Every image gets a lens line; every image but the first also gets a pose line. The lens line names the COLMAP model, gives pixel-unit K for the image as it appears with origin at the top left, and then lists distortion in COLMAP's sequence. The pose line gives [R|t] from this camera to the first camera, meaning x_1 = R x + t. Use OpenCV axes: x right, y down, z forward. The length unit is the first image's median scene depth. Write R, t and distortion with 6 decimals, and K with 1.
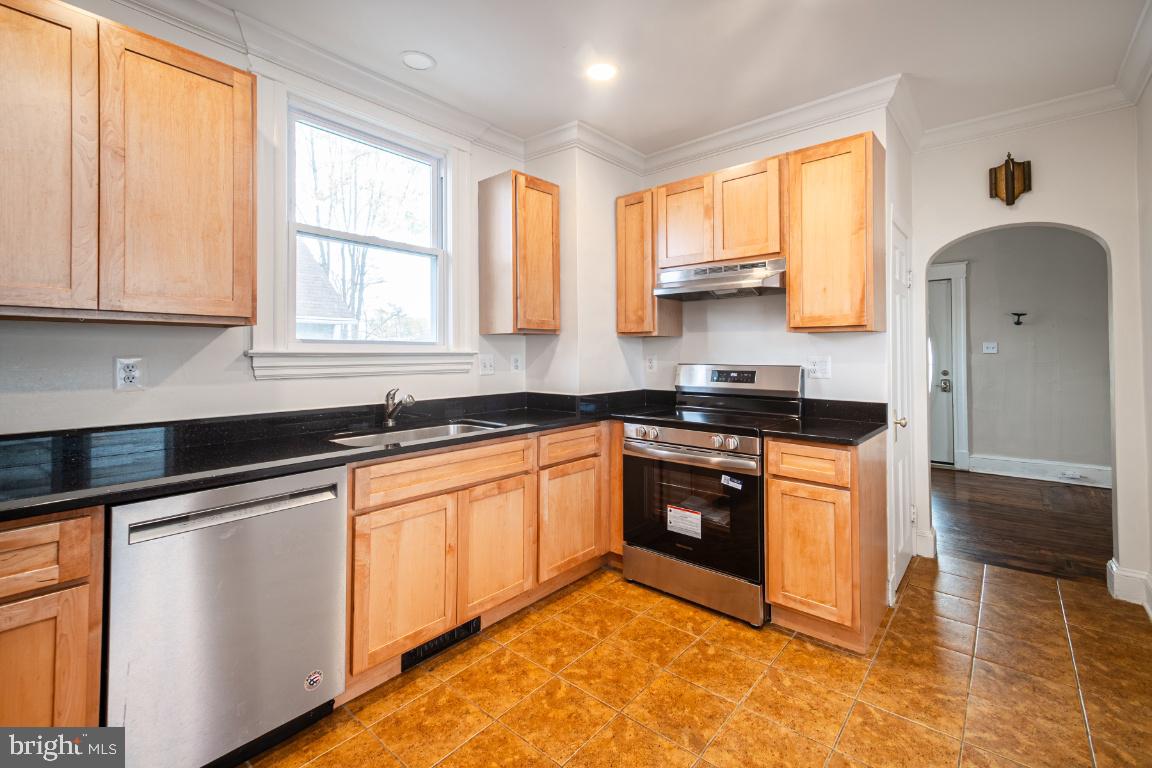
lens RADIAL K [[496.6, 0, 577.1], [0, 496.6, 348.5], [0, 0, 1]] dist [0.014338, -0.002767]
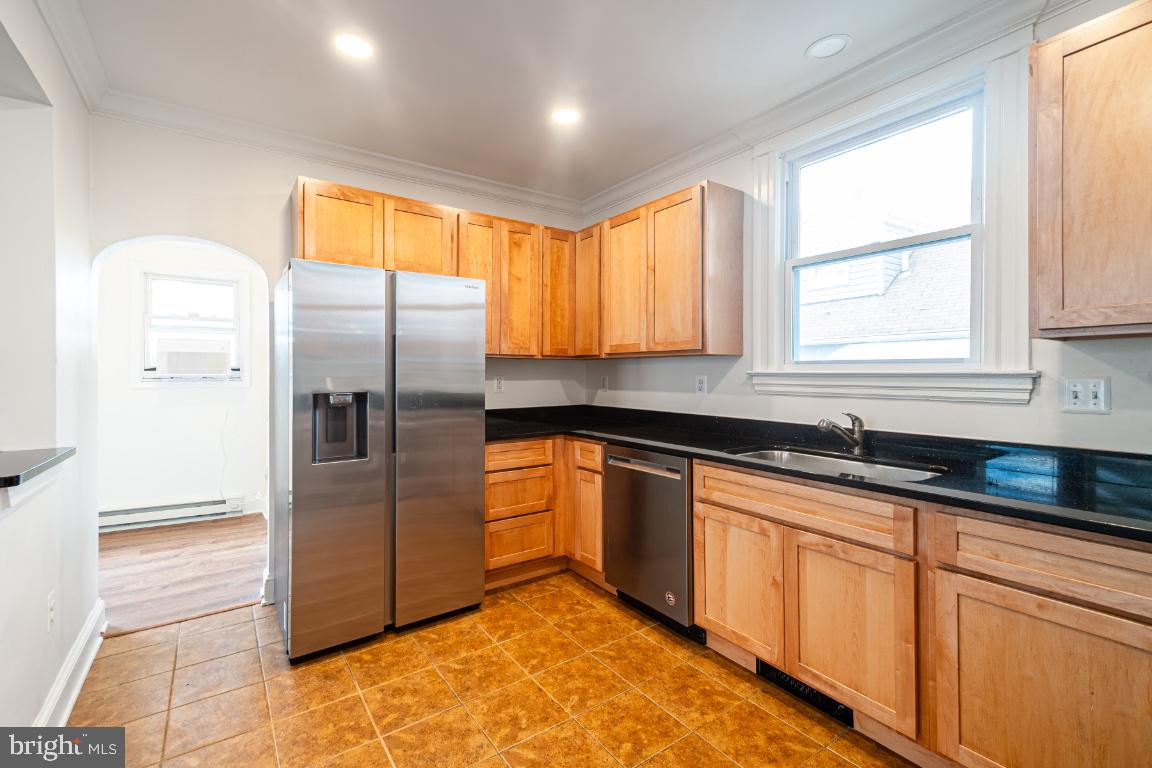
lens RADIAL K [[496.6, 0, 567.1], [0, 496.6, 376.9], [0, 0, 1]] dist [0.014338, -0.002767]
pose [[-0.248909, 0.009301, -0.968482, 0.614251], [0.009189, 0.999932, 0.007241, 0.003875], [0.968483, -0.007097, -0.248978, 0.698862]]
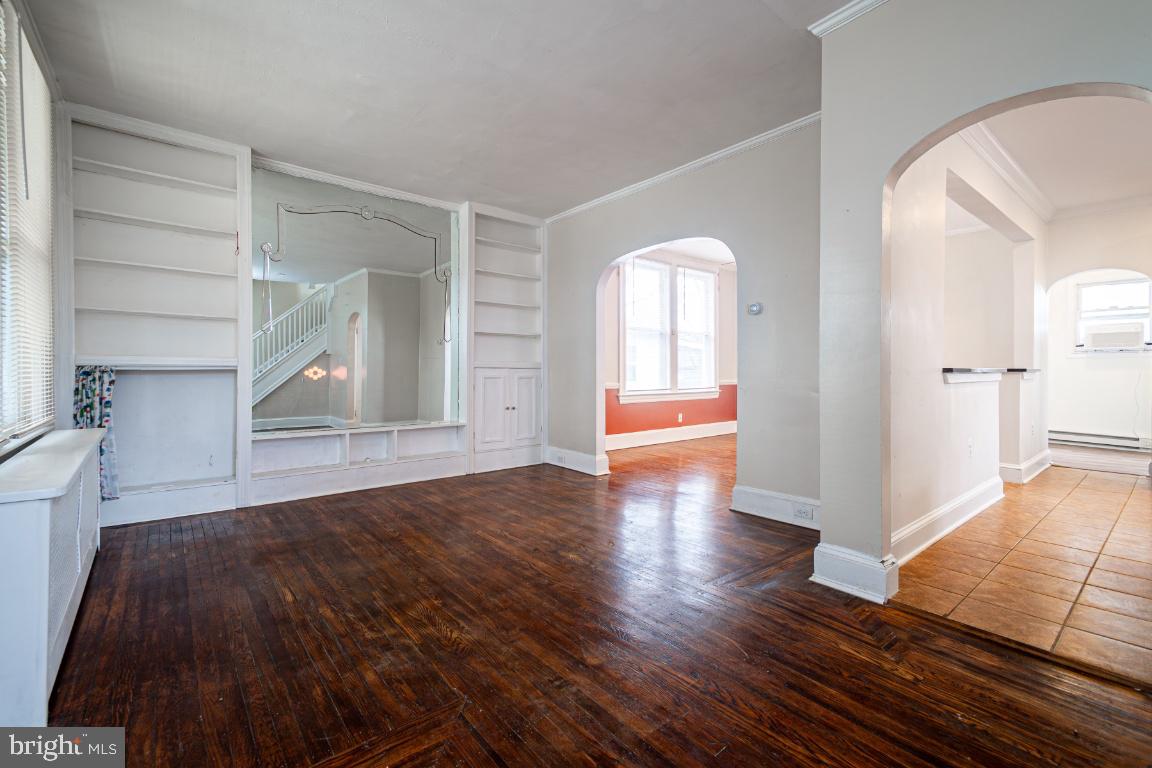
lens RADIAL K [[496.6, 0, 556.9], [0, 496.6, 359.2], [0, 0, 1]] dist [0.014338, -0.002767]
pose [[-0.980539, 0.005757, 0.196239, 1.461250], [0.000359, 0.999621, -0.027533, 0.114177], [-0.196323, -0.026926, -0.980169, 1.973466]]
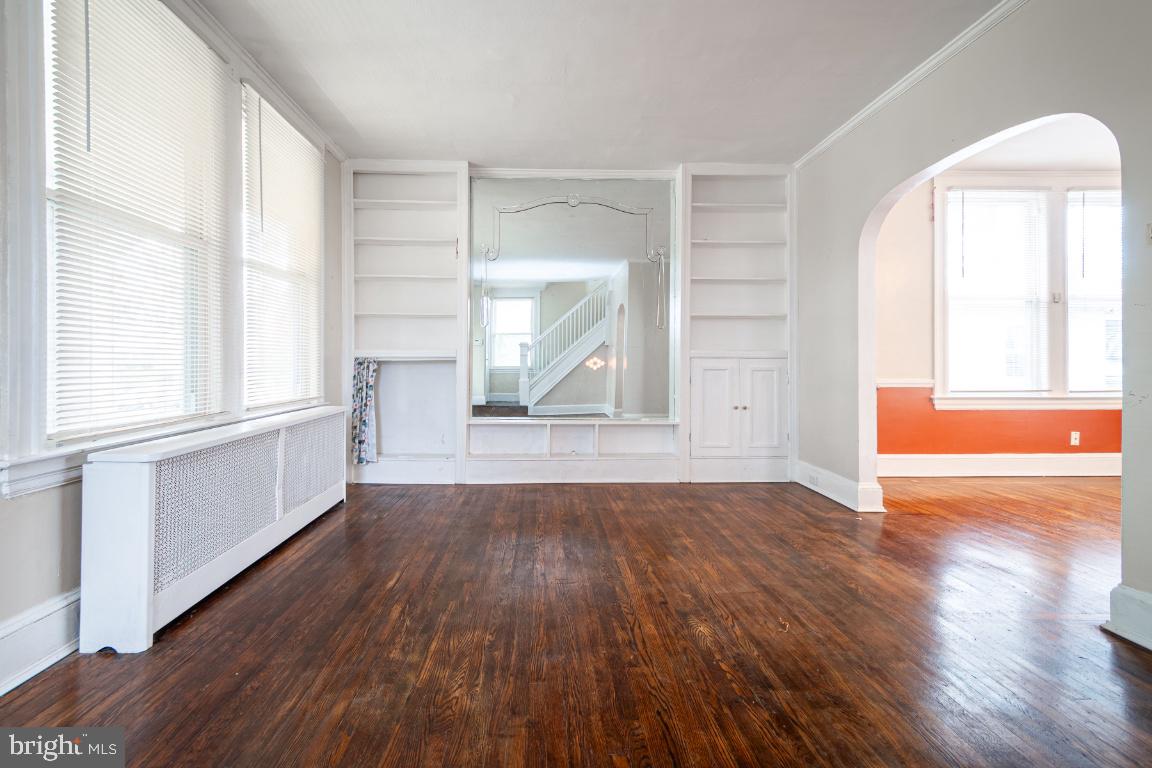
lens RADIAL K [[496.6, 0, 544.0], [0, 496.6, 352.2], [0, 0, 1]] dist [0.014338, -0.002767]
pose [[-0.663047, 0.015808, 0.748411, 1.244416], [-0.001379, 0.999750, -0.022338, 0.113037], [-0.748576, -0.015843, -0.662859, 1.595697]]
